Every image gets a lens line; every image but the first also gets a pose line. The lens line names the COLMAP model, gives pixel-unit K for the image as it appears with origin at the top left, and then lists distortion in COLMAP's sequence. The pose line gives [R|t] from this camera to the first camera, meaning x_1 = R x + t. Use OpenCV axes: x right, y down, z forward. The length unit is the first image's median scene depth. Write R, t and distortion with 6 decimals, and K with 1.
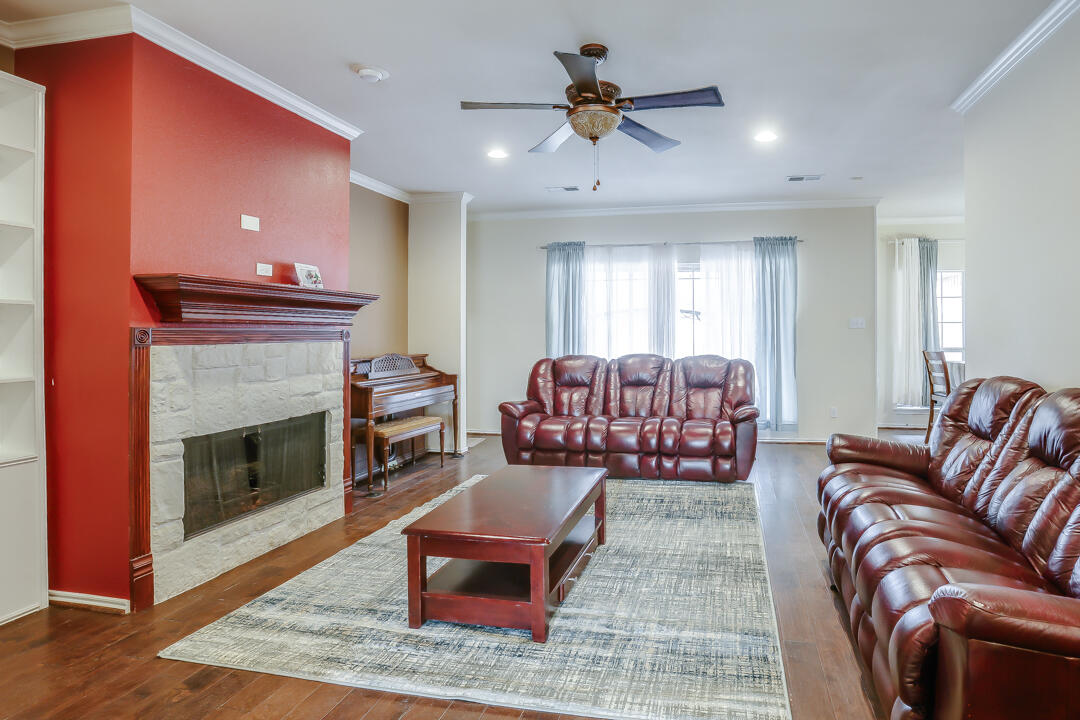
lens RADIAL K [[615.0, 0, 538.0], [0, 615.0, 316.5], [0, 0, 1]] dist [-0.082161, 0.057722]
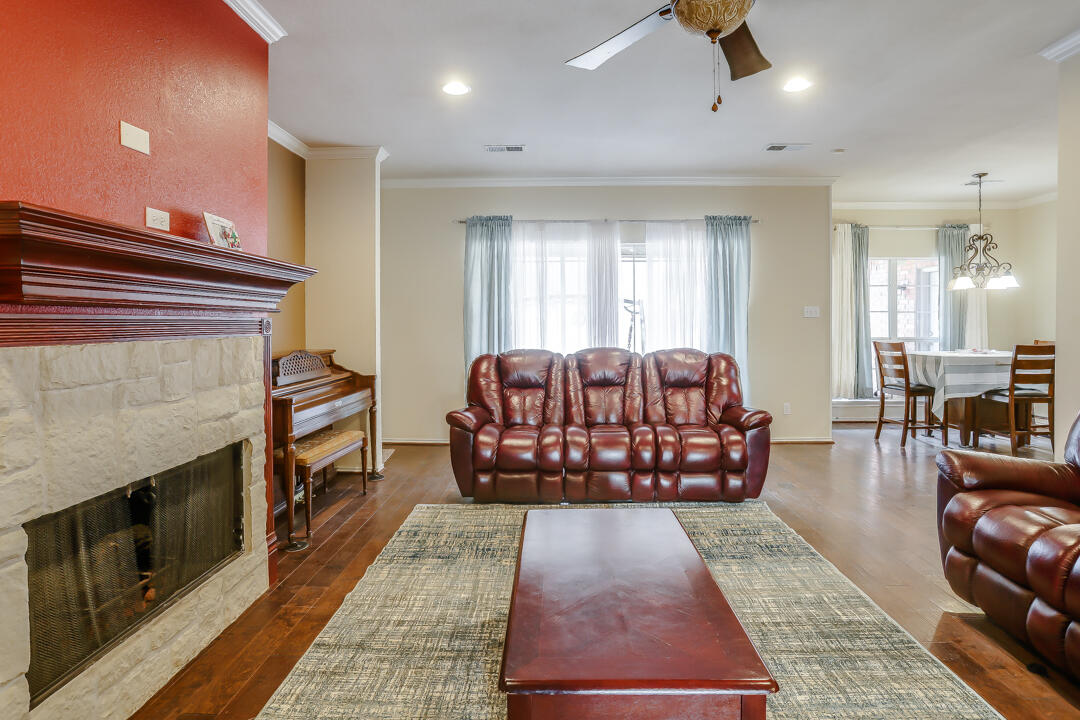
lens RADIAL K [[658.8, 0, 537.6], [0, 658.8, 324.6], [0, 0, 1]] dist [-0.091787, 0.058673]
pose [[0.981029, -0.001802, 0.193852, -0.114274], [-0.003828, 0.999582, 0.028666, 0.004838], [-0.193822, -0.028864, 0.980612, 0.164442]]
